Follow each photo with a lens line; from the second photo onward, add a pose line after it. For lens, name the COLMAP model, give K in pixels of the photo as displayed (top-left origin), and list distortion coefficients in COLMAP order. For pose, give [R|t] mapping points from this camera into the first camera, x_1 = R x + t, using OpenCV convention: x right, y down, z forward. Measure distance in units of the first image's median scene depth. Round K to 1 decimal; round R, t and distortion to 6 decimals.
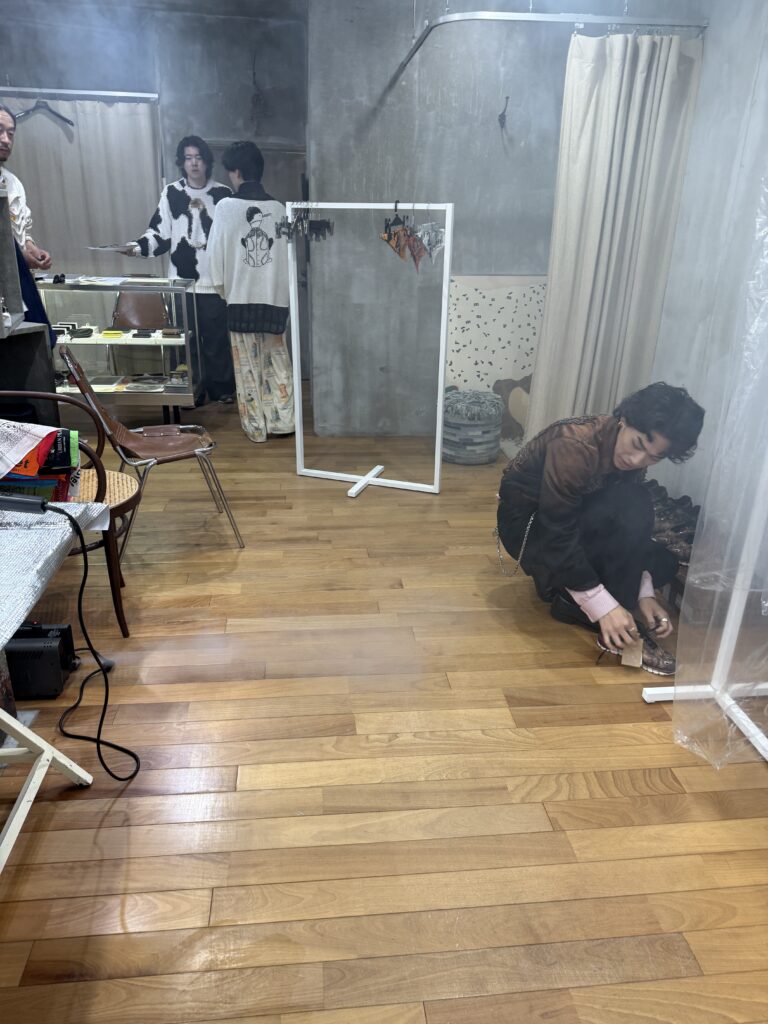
lens RADIAL K [[727.1, 0, 382.9], [0, 727.1, 516.0], [0, 0, 1]] dist [0.033140, -0.031613]
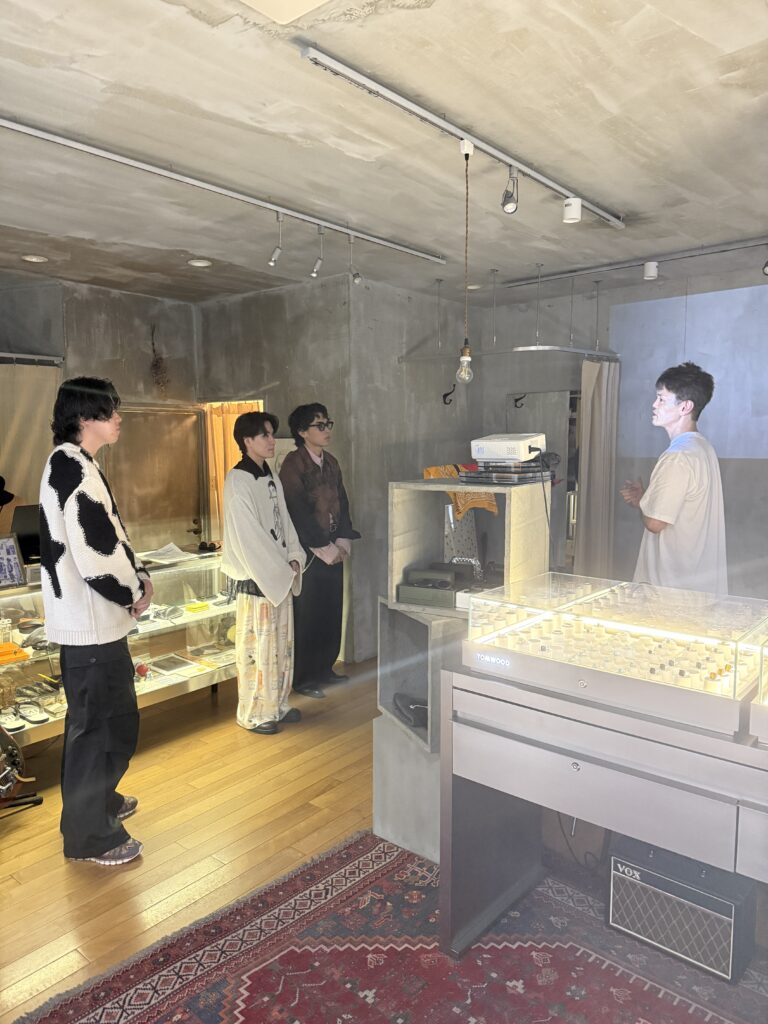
lens RADIAL K [[727.1, 0, 386.2], [0, 727.1, 512.0], [0, 0, 1]] dist [0.033140, -0.031613]
pose [[0.715079, -0.101073, 0.691698, -0.670589], [0.289647, 0.943395, -0.161586, -0.133267], [-0.636213, 0.315895, 0.703878, 0.167486]]
